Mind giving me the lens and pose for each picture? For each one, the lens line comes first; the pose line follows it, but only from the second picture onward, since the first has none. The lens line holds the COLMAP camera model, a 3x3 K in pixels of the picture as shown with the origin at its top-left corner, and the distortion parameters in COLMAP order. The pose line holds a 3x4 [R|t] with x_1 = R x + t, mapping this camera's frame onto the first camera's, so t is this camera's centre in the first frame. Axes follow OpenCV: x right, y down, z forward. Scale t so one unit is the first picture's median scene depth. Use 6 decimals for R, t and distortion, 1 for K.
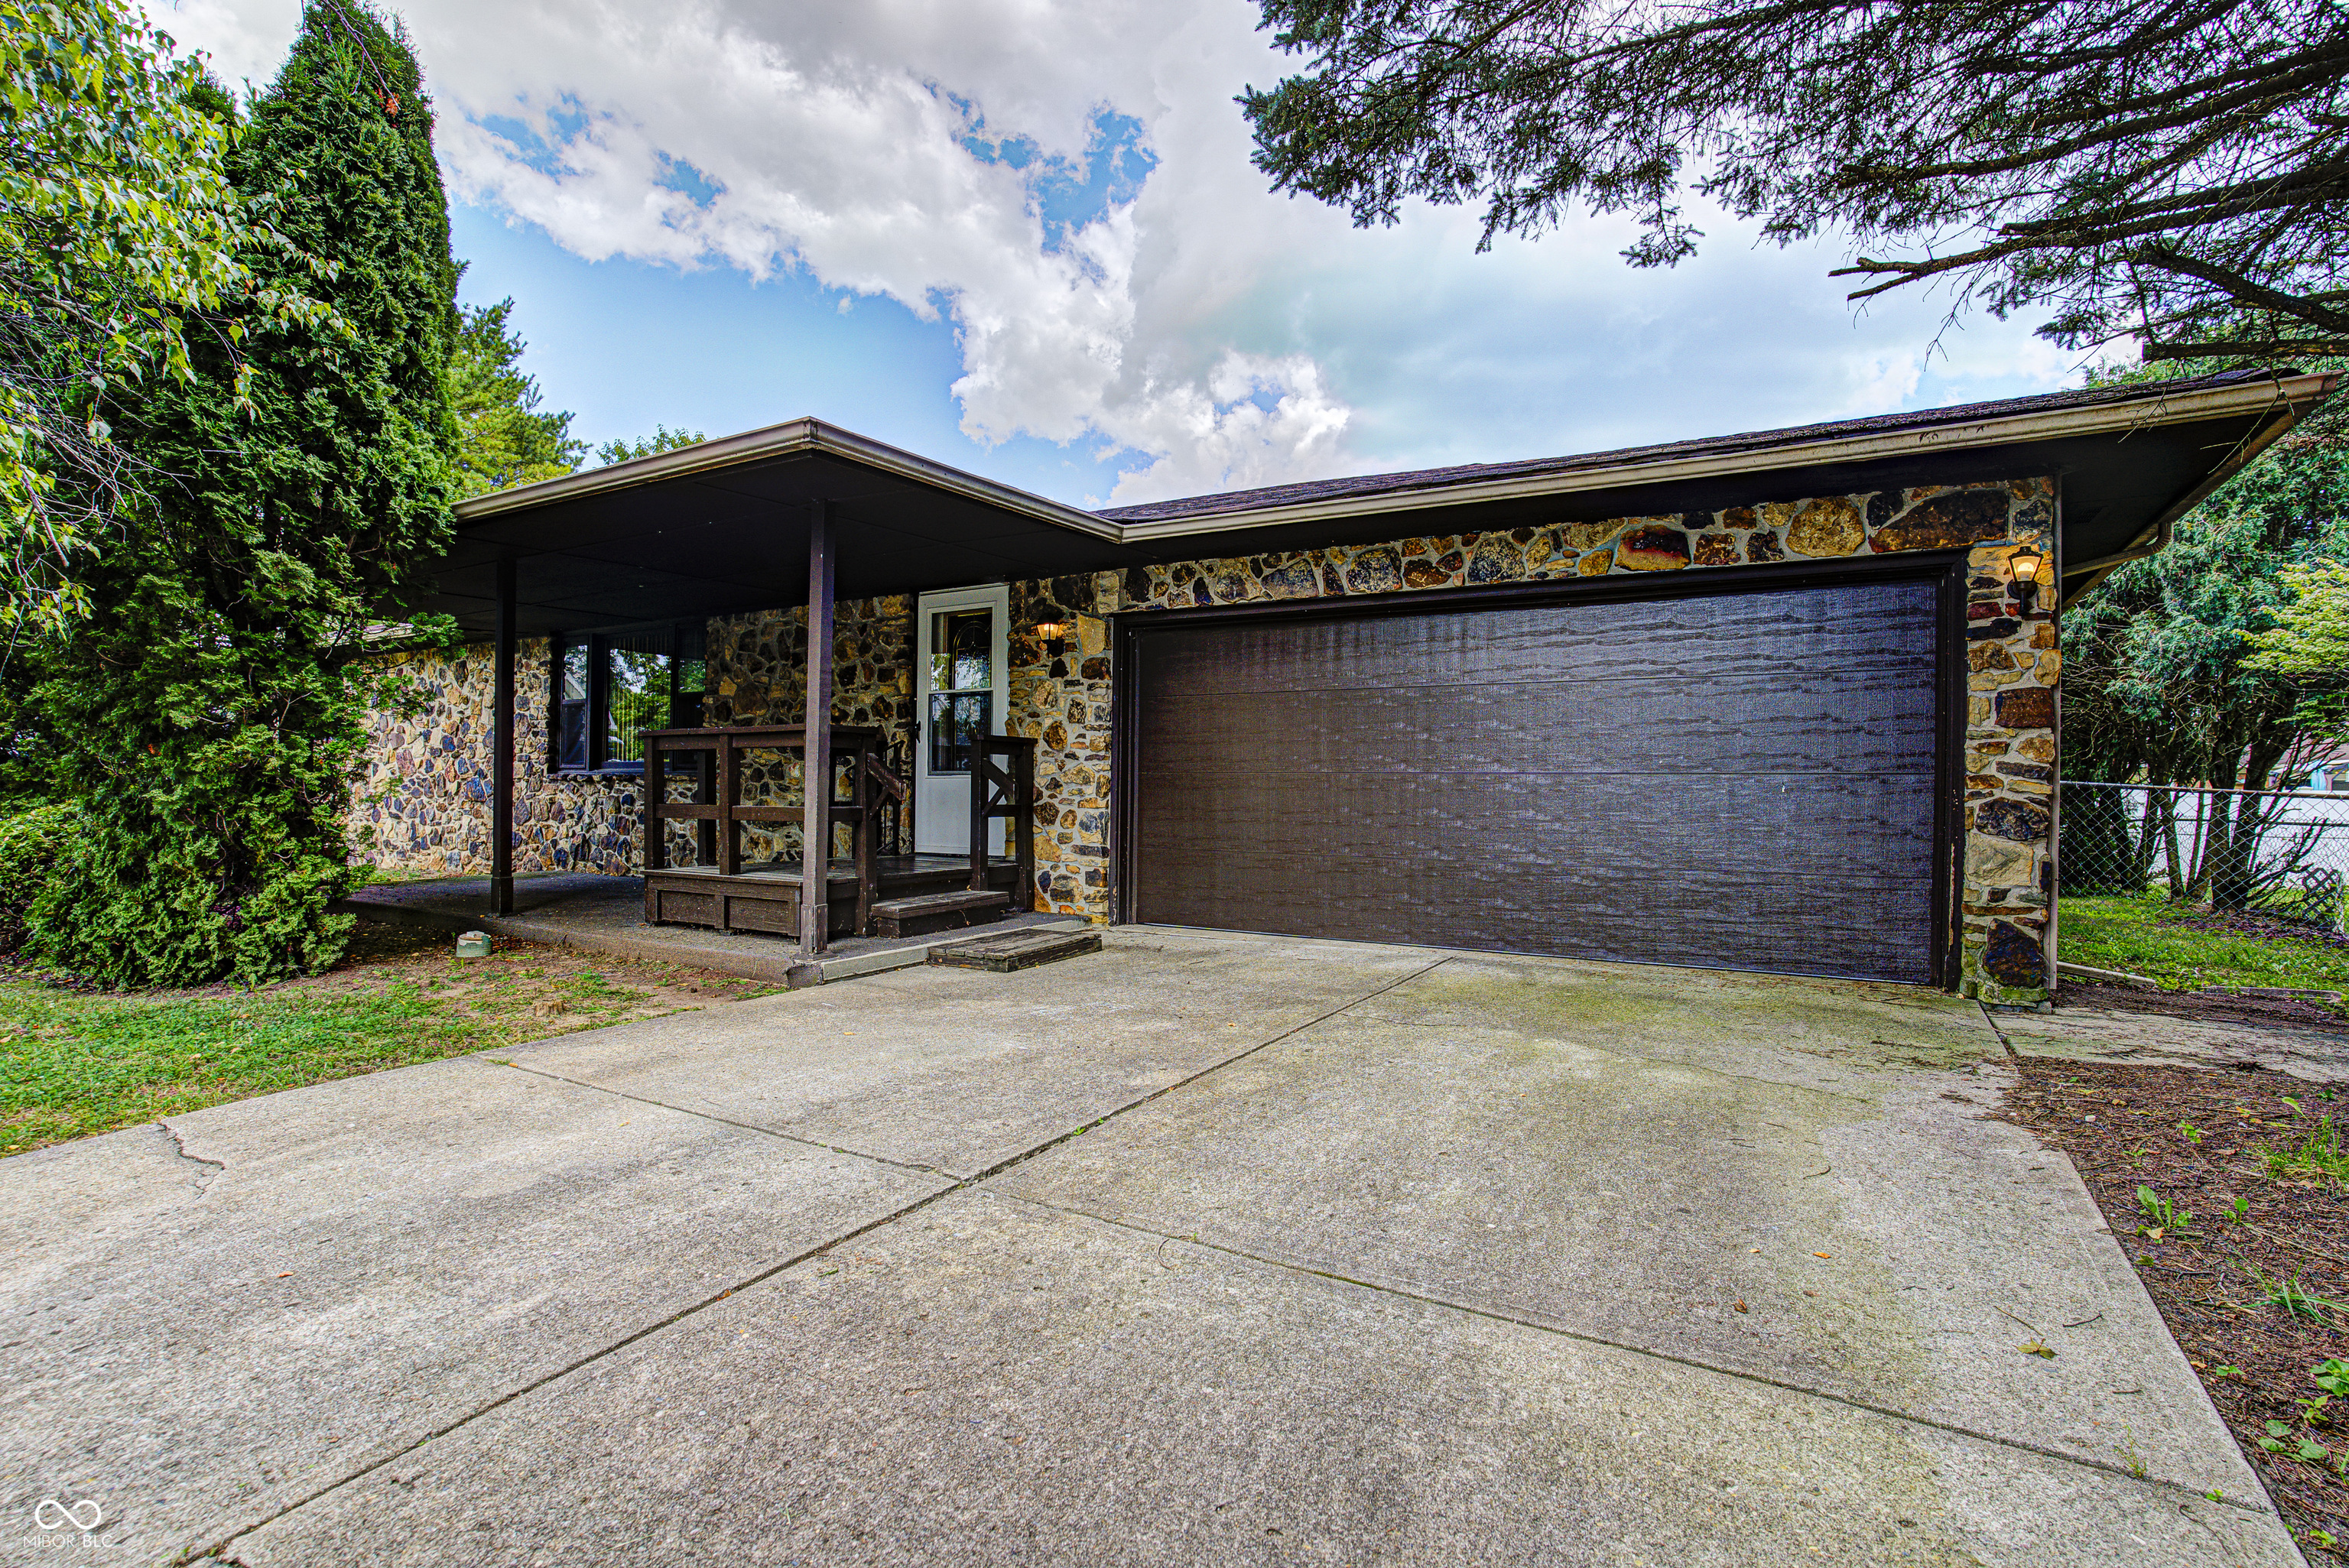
lens RADIAL K [[1115.1, 0, 1176.2], [0, 1115.1, 783.3], [0, 0, 1]] dist [-0.019839, 0.009880]
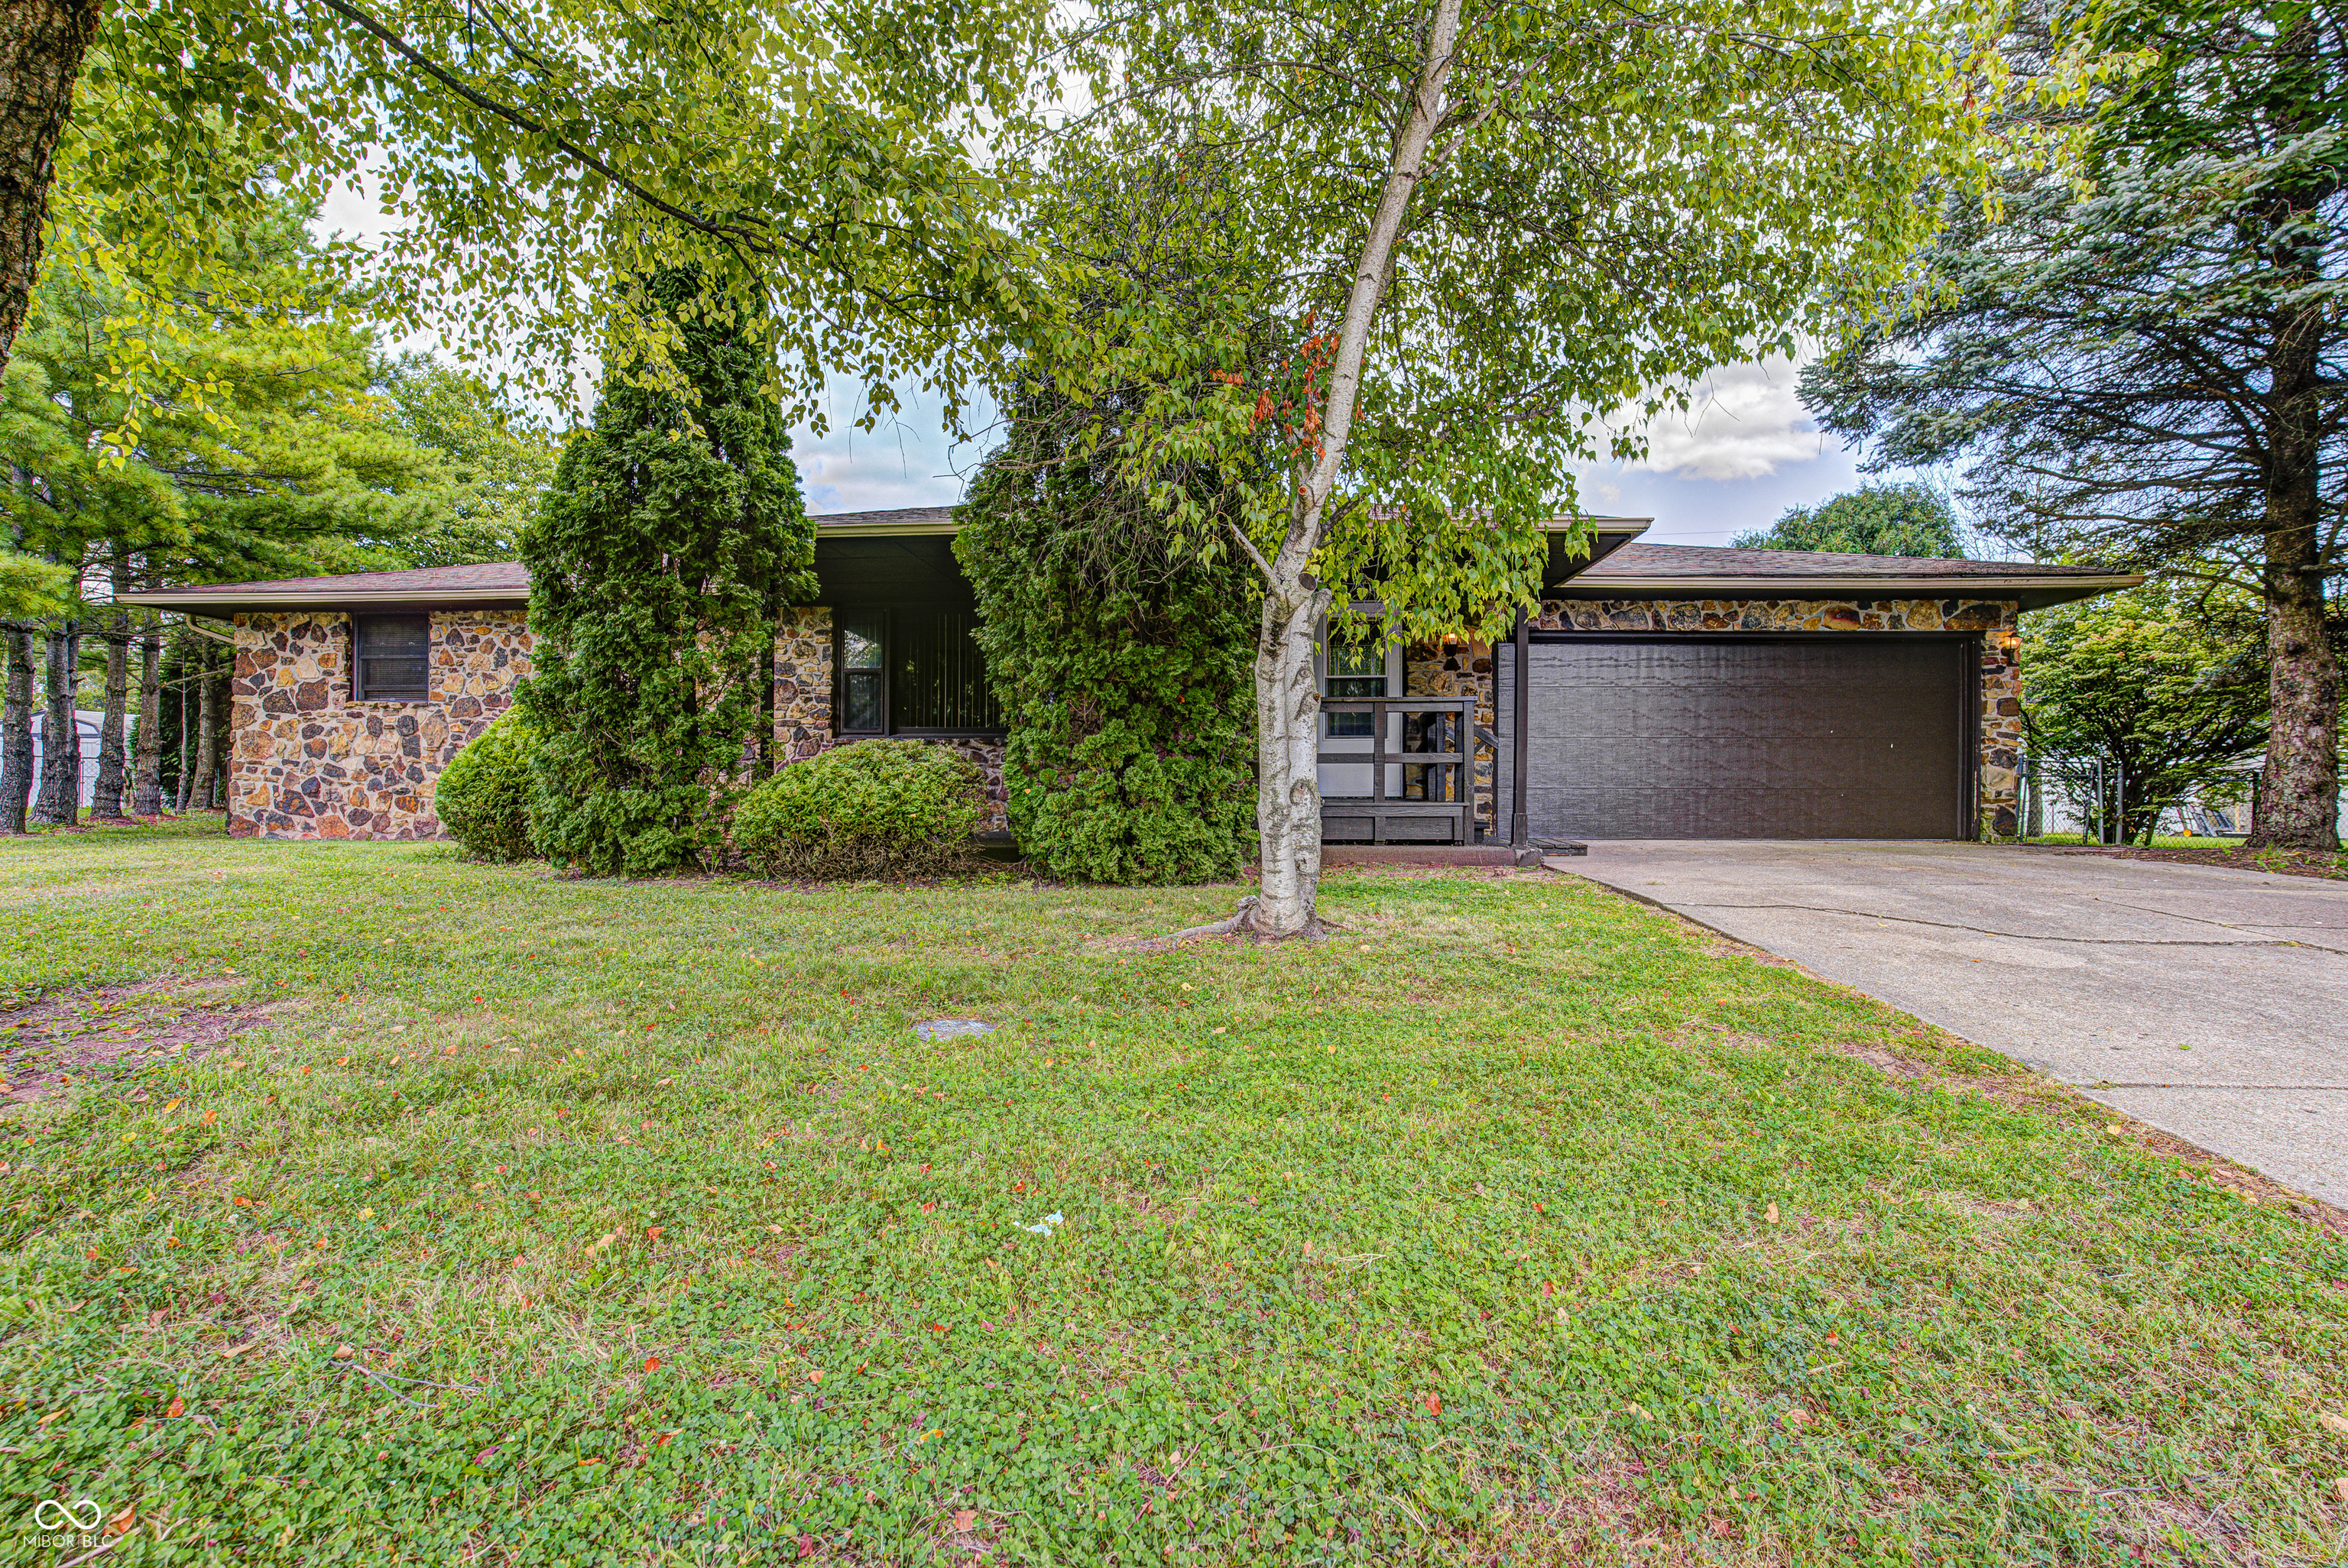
lens RADIAL K [[1114.6, 0, 1161.7], [0, 1114.6, 792.4], [0, 0, 1]] dist [-0.019839, 0.009880]
pose [[0.884553, 0.007112, 0.466386, -1.115826], [0.002373, 0.999802, -0.019745, 0.090409], [-0.466434, 0.018572, 0.884361, -0.092075]]
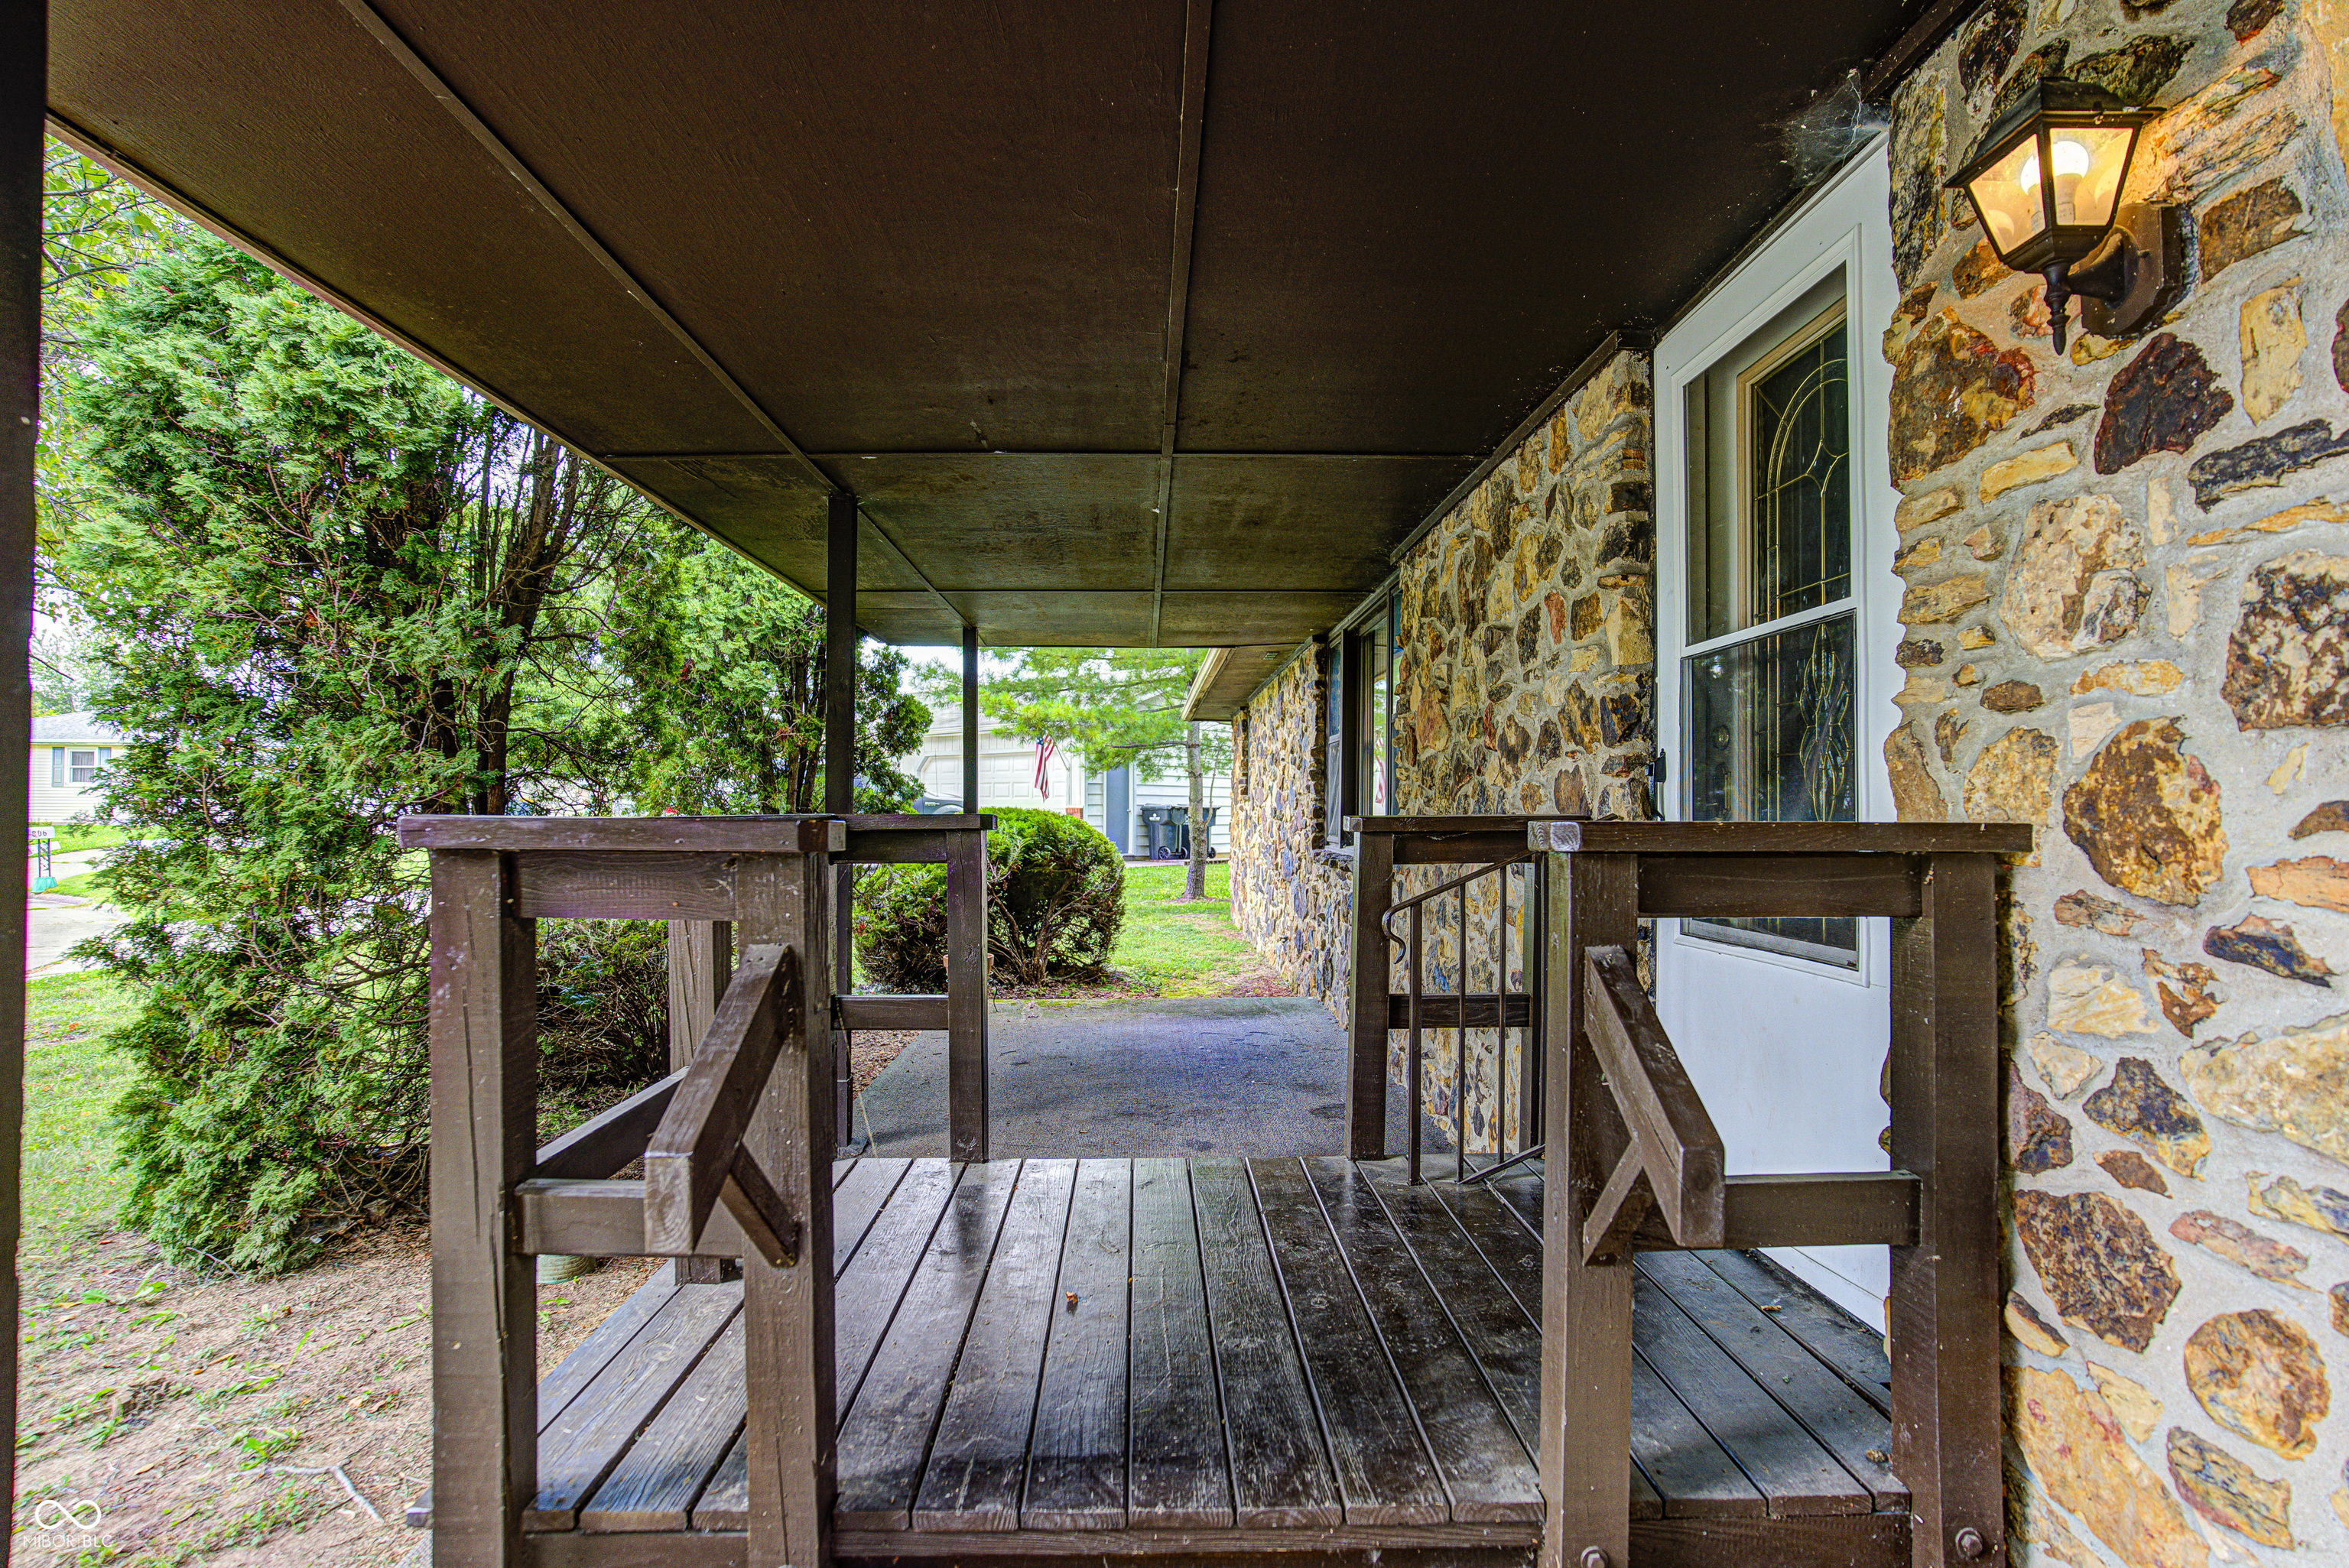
lens RADIAL K [[1115.1, 0, 1172.1], [0, 1115.1, 783.2], [0, 0, 1]] dist [-0.019839, 0.009880]
pose [[0.528755, -0.022343, -0.848480, -0.045987], [0.001268, 0.999673, -0.025534, -0.043209], [0.848774, 0.012426, 0.528610, 0.800319]]
